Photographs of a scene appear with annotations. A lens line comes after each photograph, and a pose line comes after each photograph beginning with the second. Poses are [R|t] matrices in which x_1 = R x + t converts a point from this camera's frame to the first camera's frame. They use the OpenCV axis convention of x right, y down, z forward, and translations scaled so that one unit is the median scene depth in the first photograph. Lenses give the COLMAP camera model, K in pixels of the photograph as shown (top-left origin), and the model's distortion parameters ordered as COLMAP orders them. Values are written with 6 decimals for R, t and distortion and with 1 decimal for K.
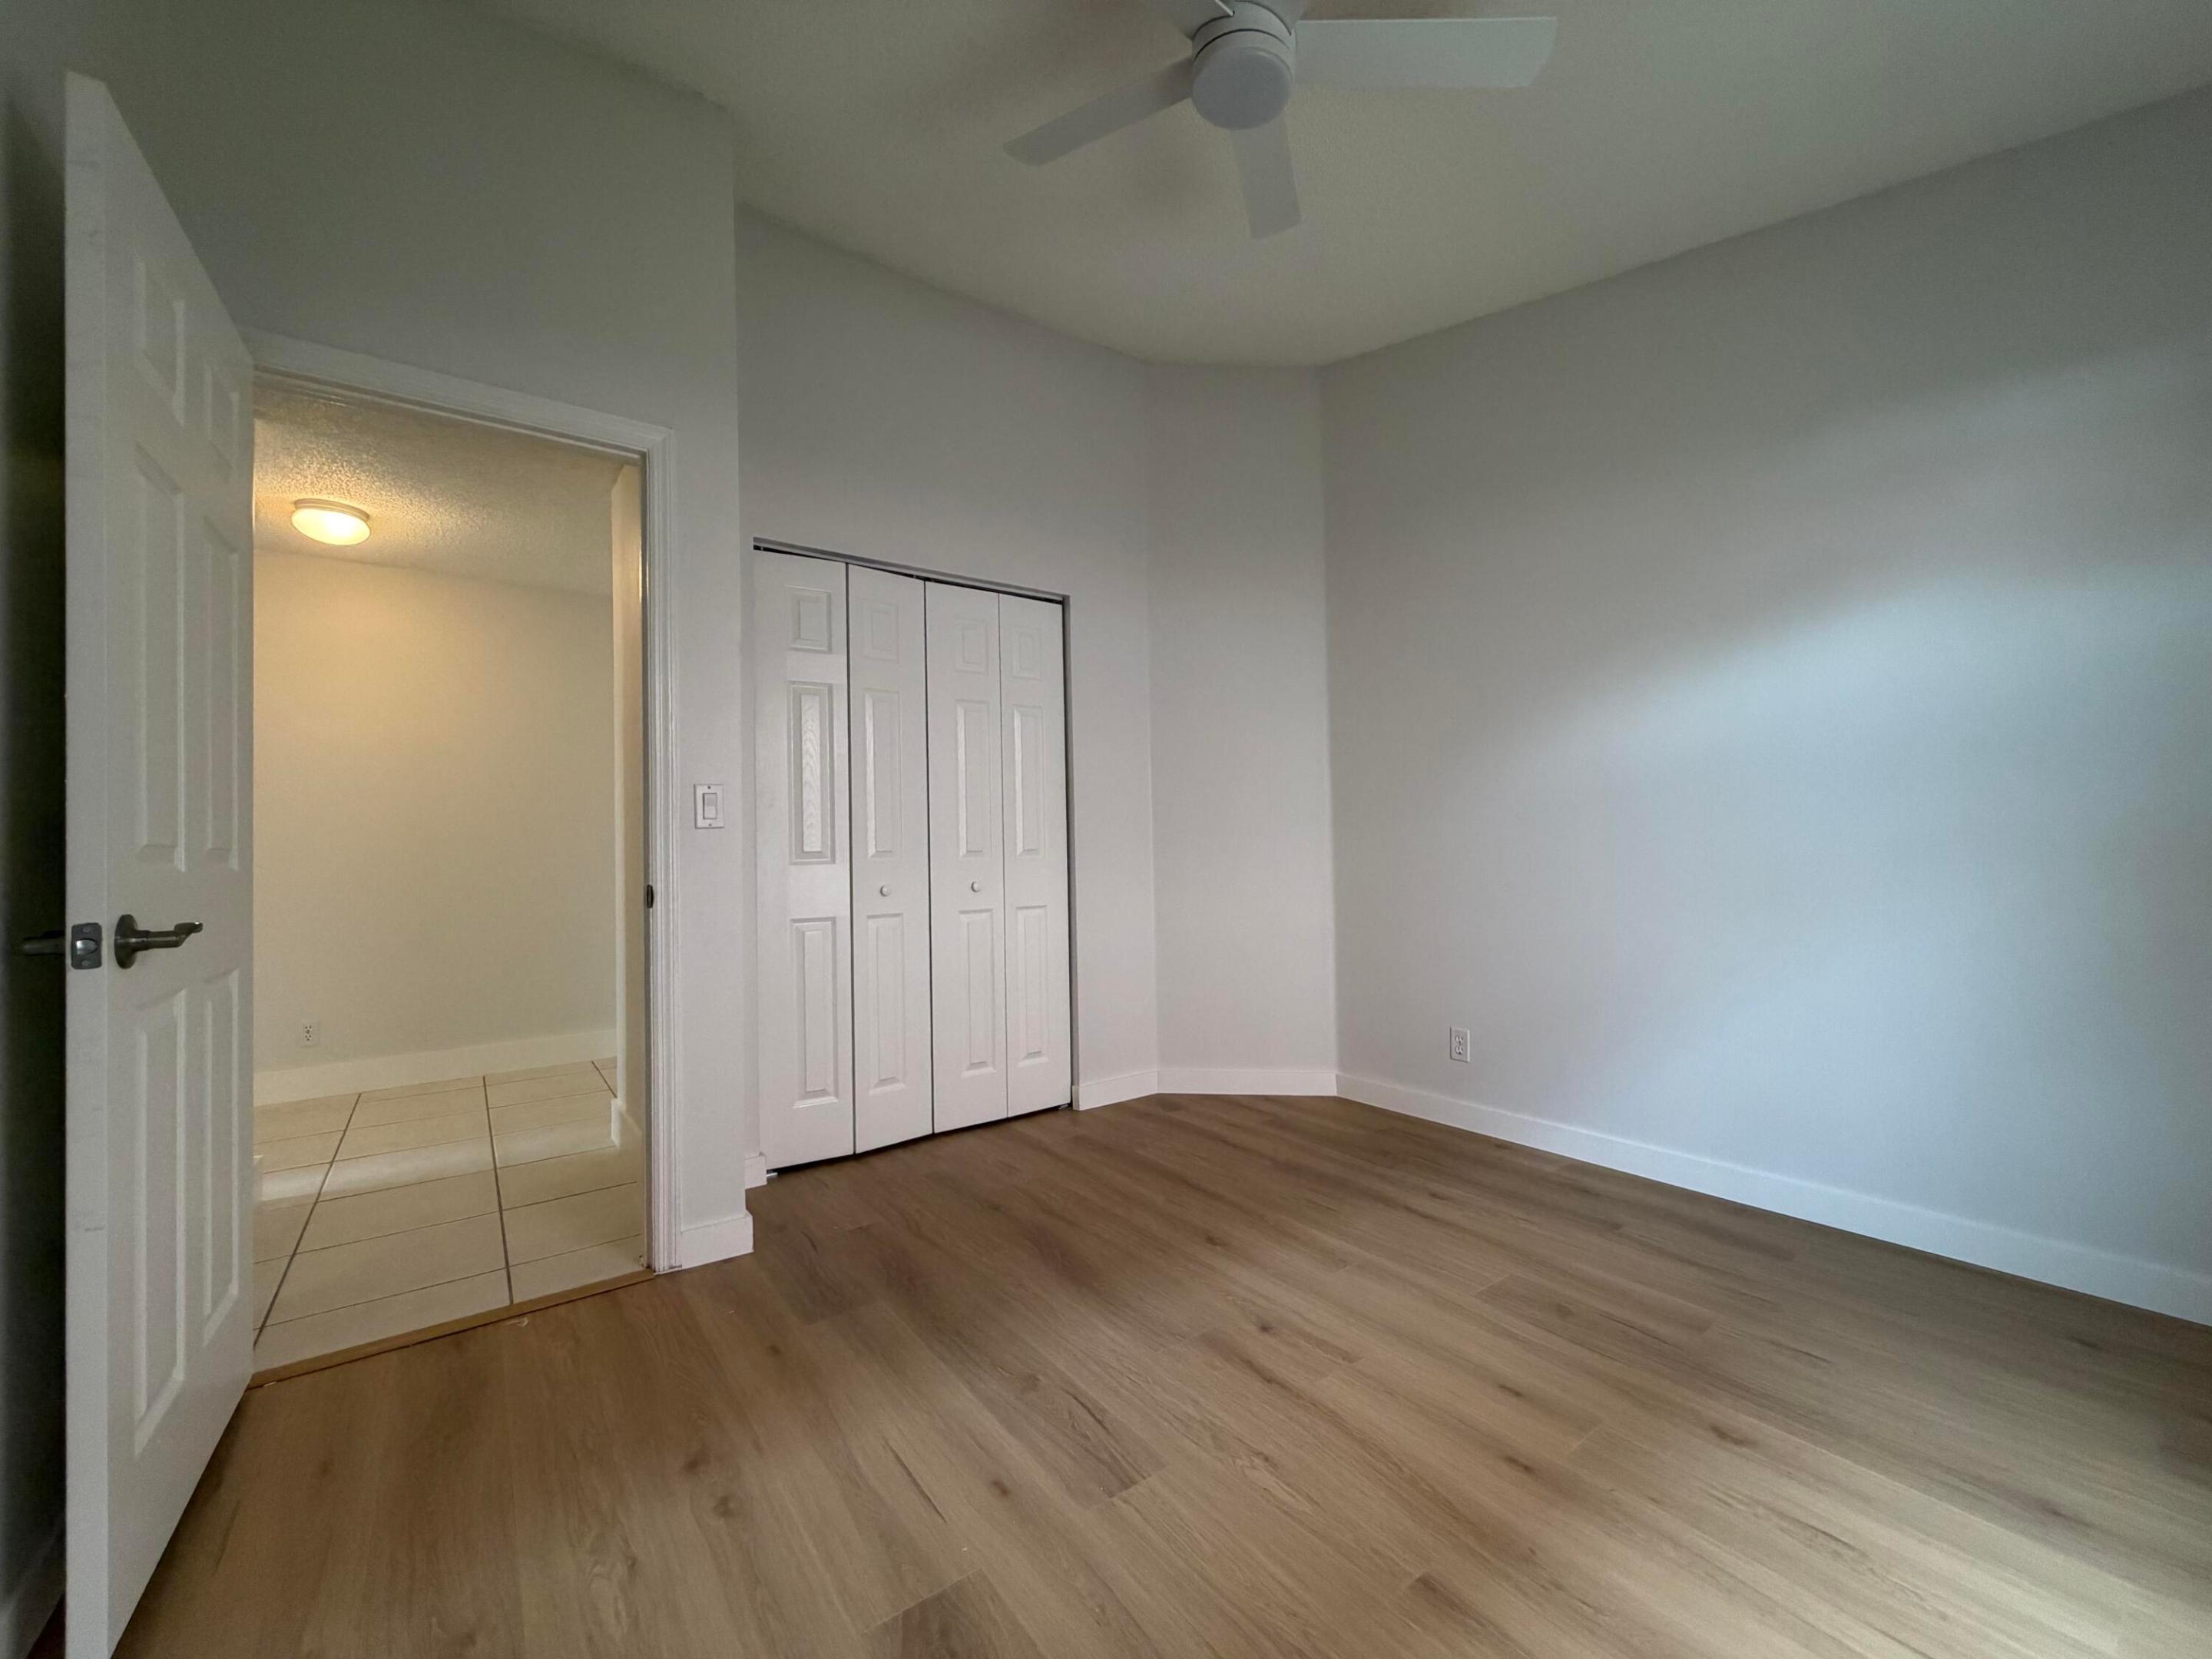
lens RADIAL K [[889.9, 0, 1106.0], [0, 889.9, 829.5], [0, 0, 1]] dist [0.001104, 0.000299]
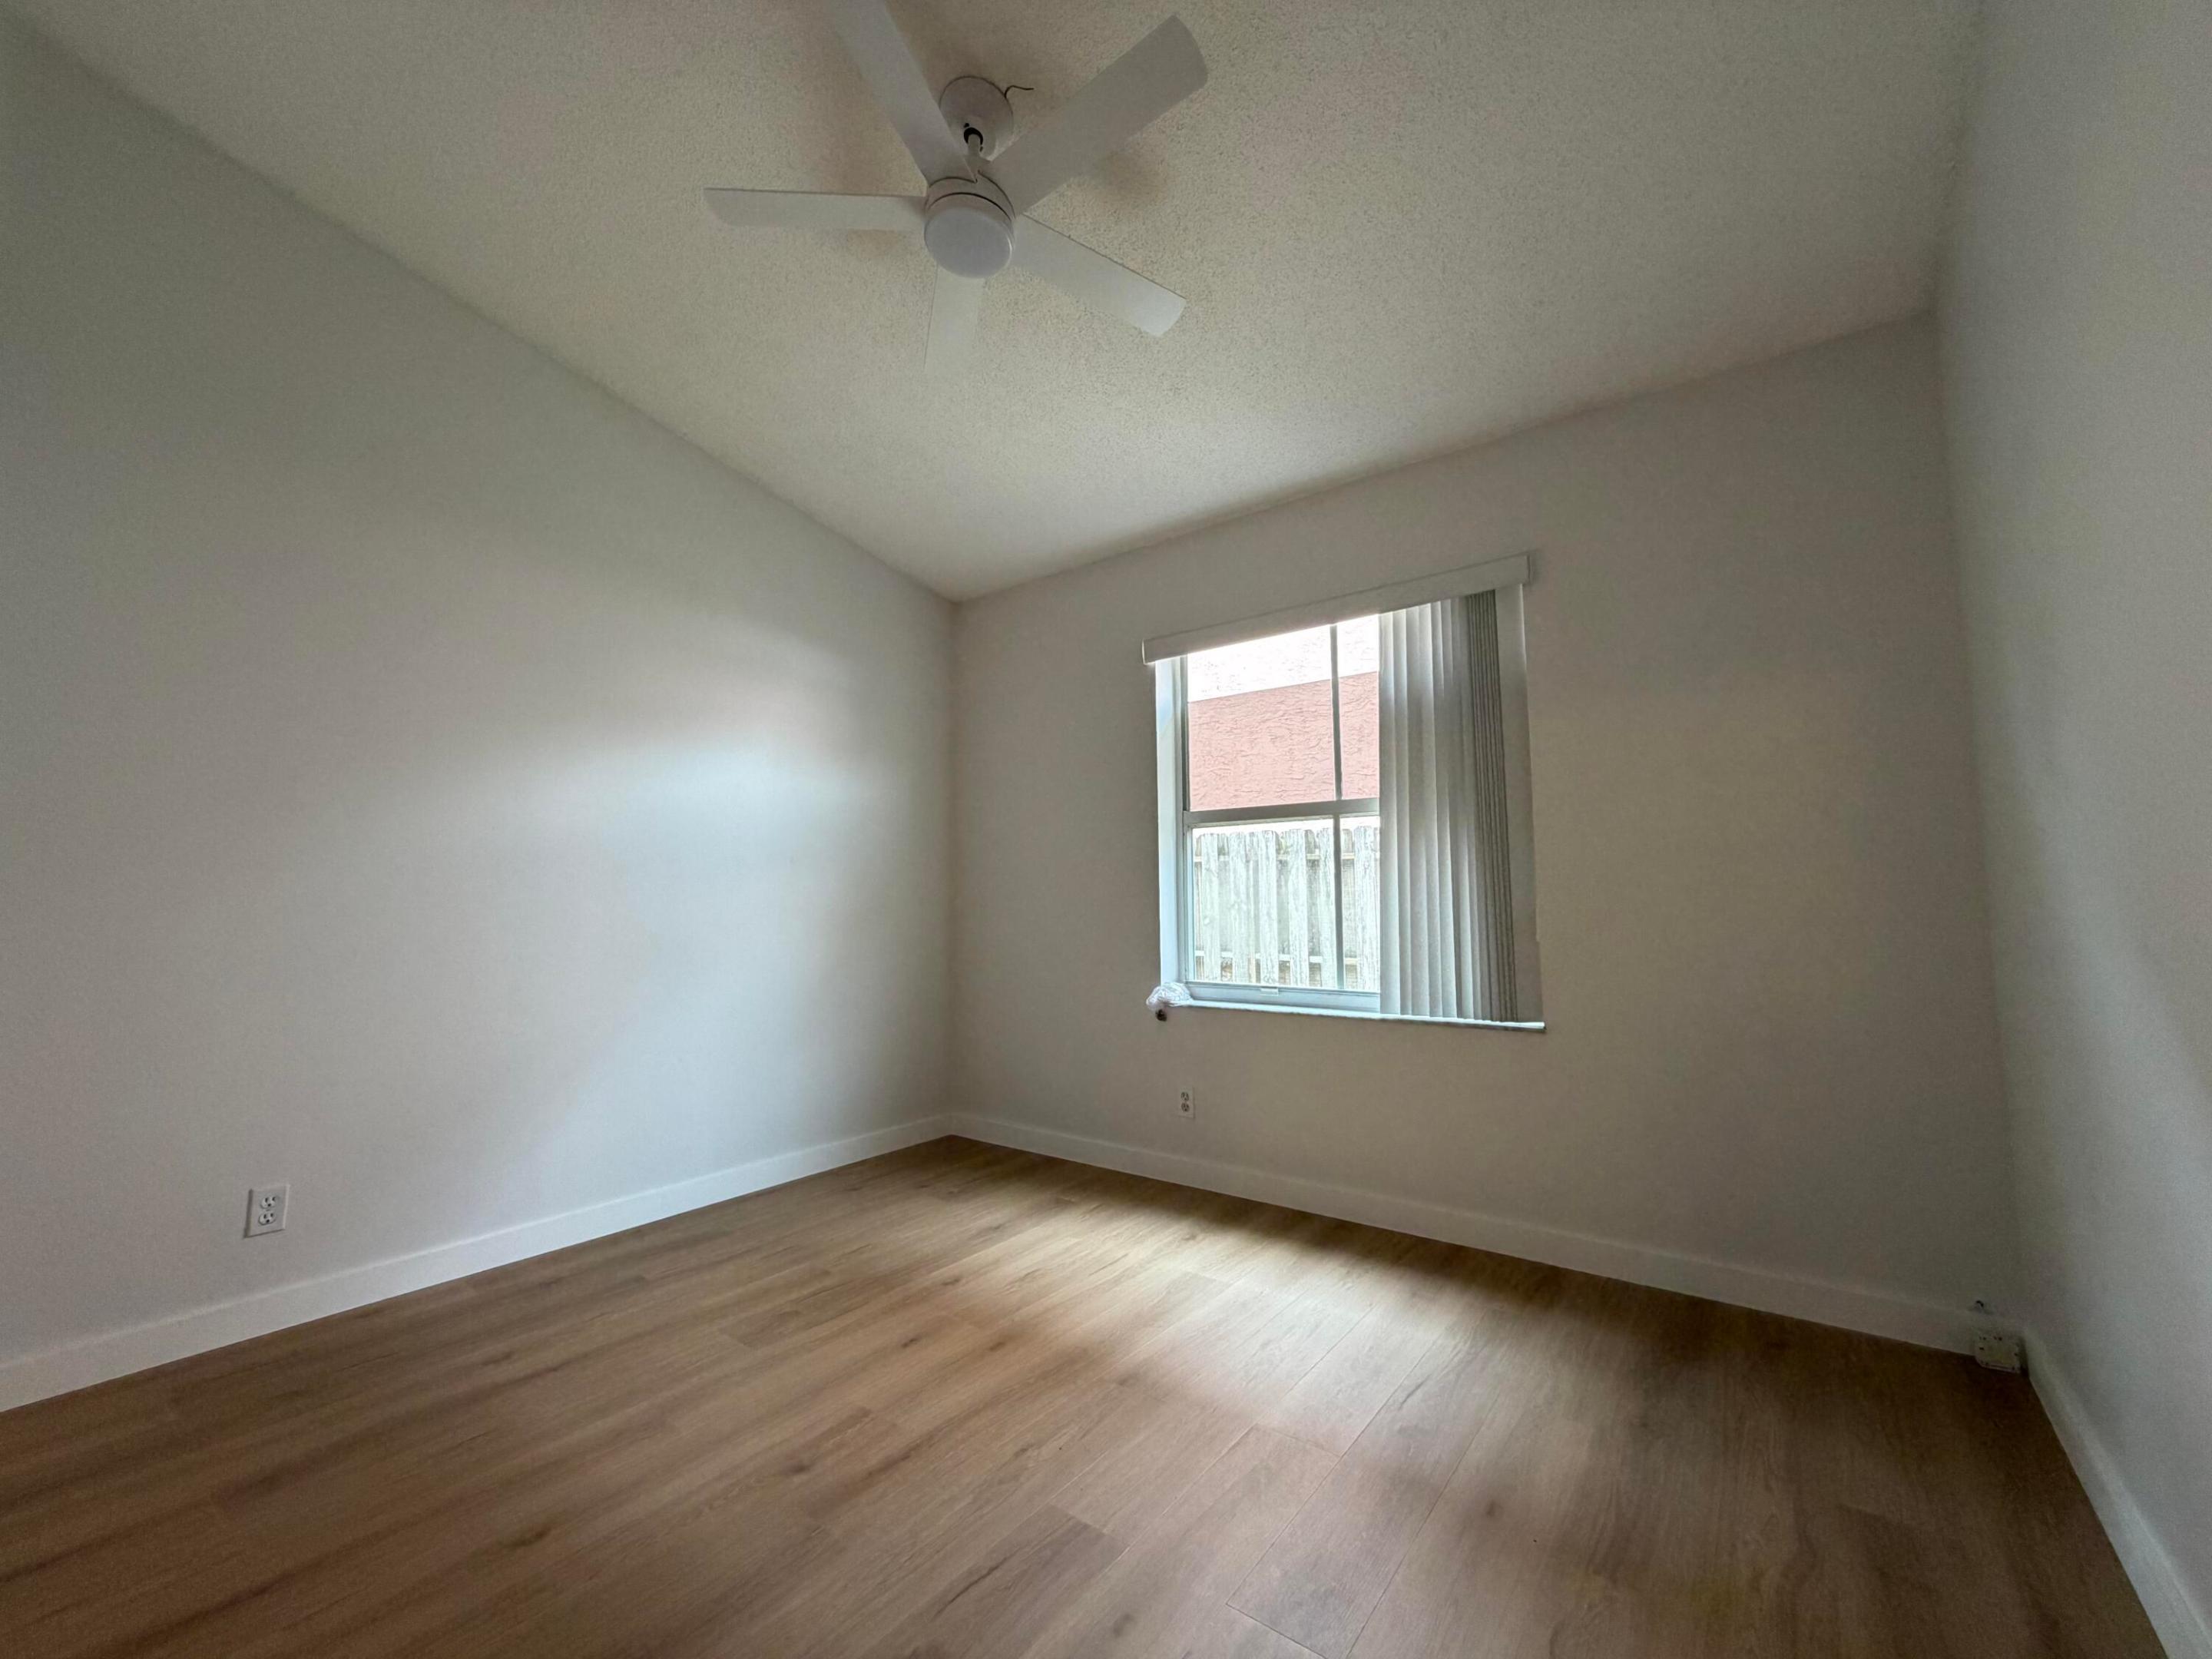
lens RADIAL K [[889.9, 0, 1106.0], [0, 889.9, 829.5], [0, 0, 1]] dist [0.001104, 0.000299]
pose [[-0.288868, 0.099977, 0.952134, -0.746402], [-0.004440, 0.994382, -0.105760, 0.033671], [-0.957359, -0.034778, -0.286801, 0.933324]]
